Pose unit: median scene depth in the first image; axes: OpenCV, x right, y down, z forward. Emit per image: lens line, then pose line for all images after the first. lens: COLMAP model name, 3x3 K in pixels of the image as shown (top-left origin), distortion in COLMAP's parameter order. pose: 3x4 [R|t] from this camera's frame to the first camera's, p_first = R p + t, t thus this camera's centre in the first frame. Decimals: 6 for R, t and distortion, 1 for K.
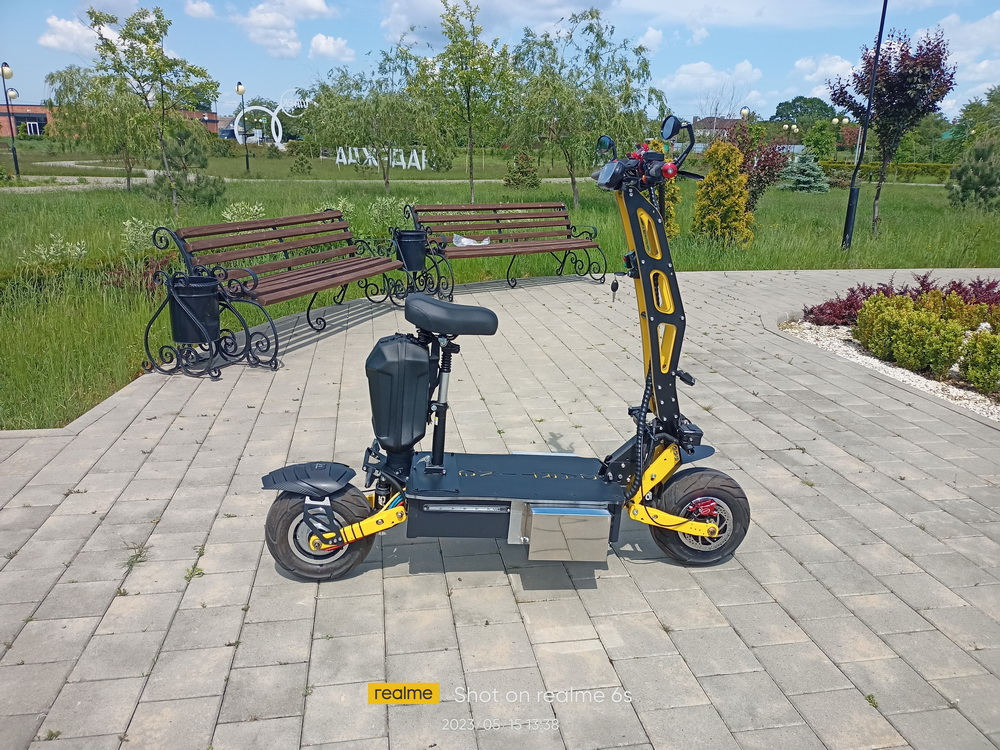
lens RADIAL K [[743.4, 0, 502.5], [0, 743.4, 374.3], [0, 0, 1]] dist [0.074943, -0.107395]
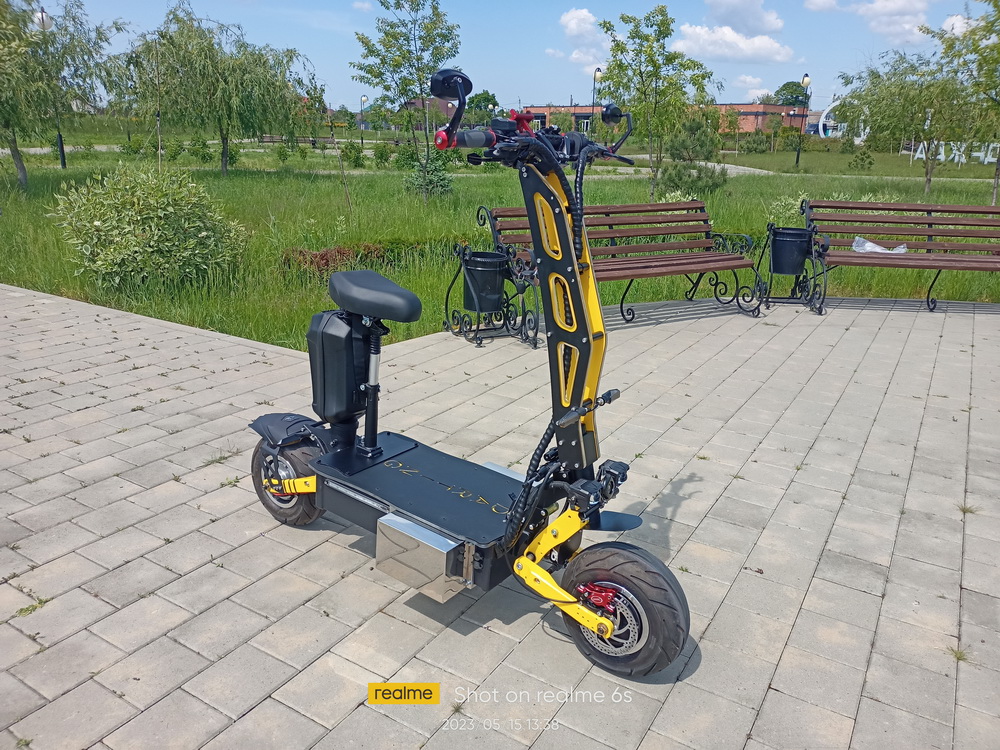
lens RADIAL K [[743.4, 0, 502.5], [0, 743.4, 374.3], [0, 0, 1]] dist [0.074943, -0.107395]
pose [[0.748486, 0.196170, -0.633471, 0.605118], [-0.192605, 0.978375, 0.075403, -0.073900], [0.634564, 0.065572, 0.770083, 0.329094]]
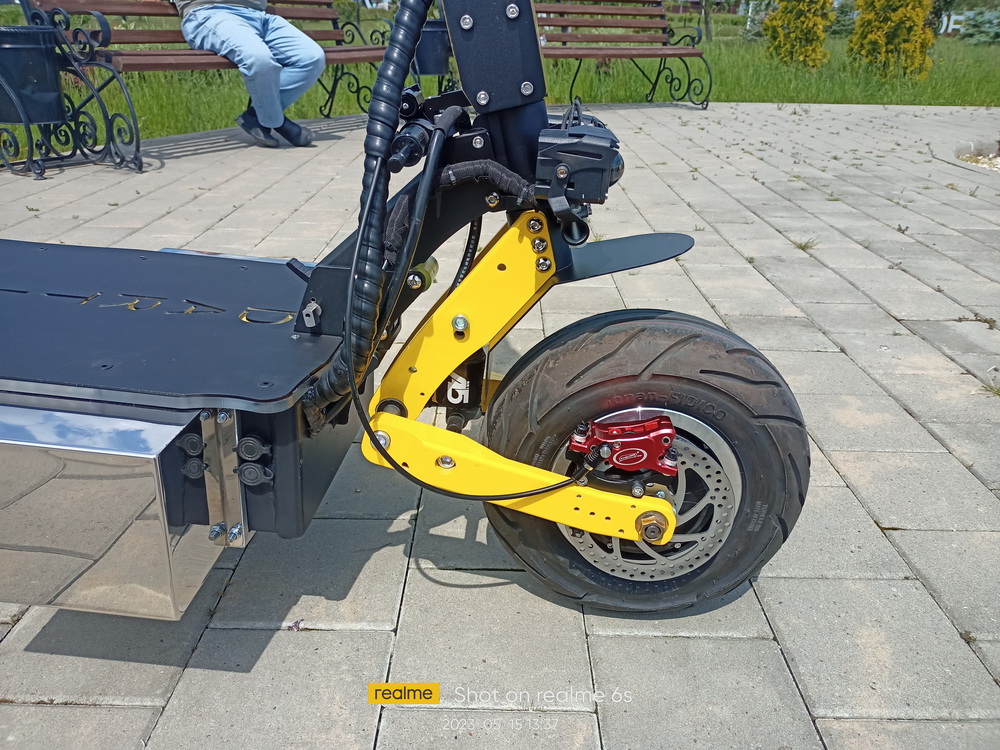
lens RADIAL K [[761.0, 0, 503.0], [0, 761.0, 364.0], [0, 0, 1]] dist [-0.003691, -0.004306]
pose [[0.984456, 0.065810, -0.162834, 0.256264], [-0.043772, 0.989822, 0.135409, 0.107488], [0.170088, -0.126177, 0.977317, 0.686863]]
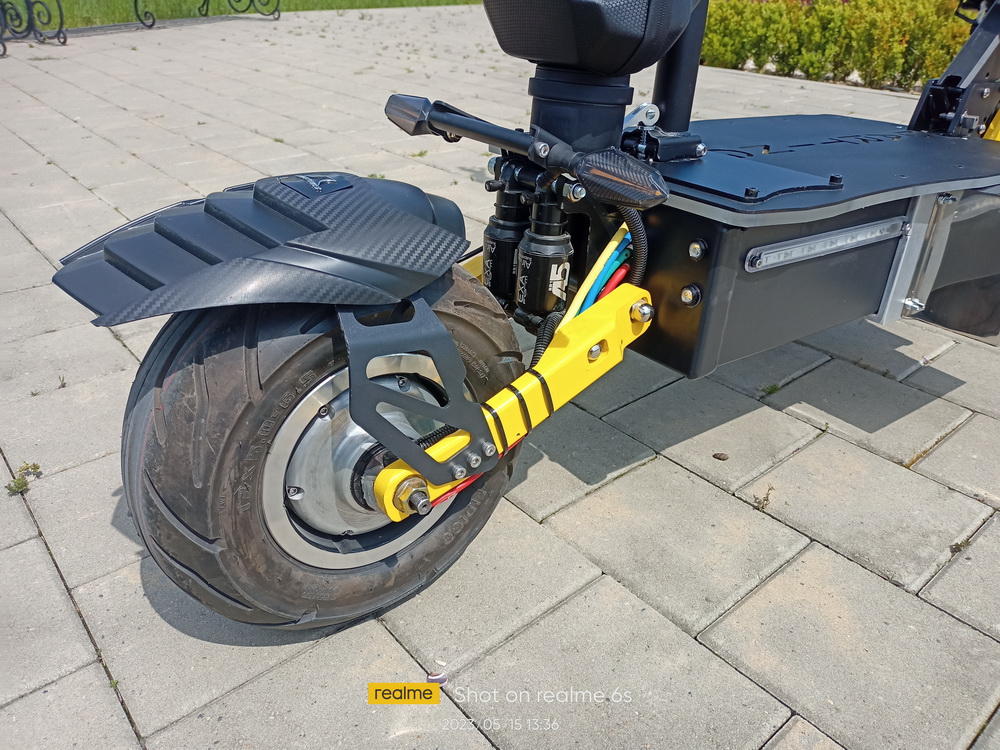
lens RADIAL K [[754.0, 0, 500.0], [0, 754.0, 375.0], [0, 0, 1]] dist [0.034829, -0.046723]
pose [[0.861419, -0.252658, 0.440593, -0.290127], [0.140642, 0.952227, 0.271080, 0.115268], [-0.488035, -0.171548, 0.855800, 0.709110]]
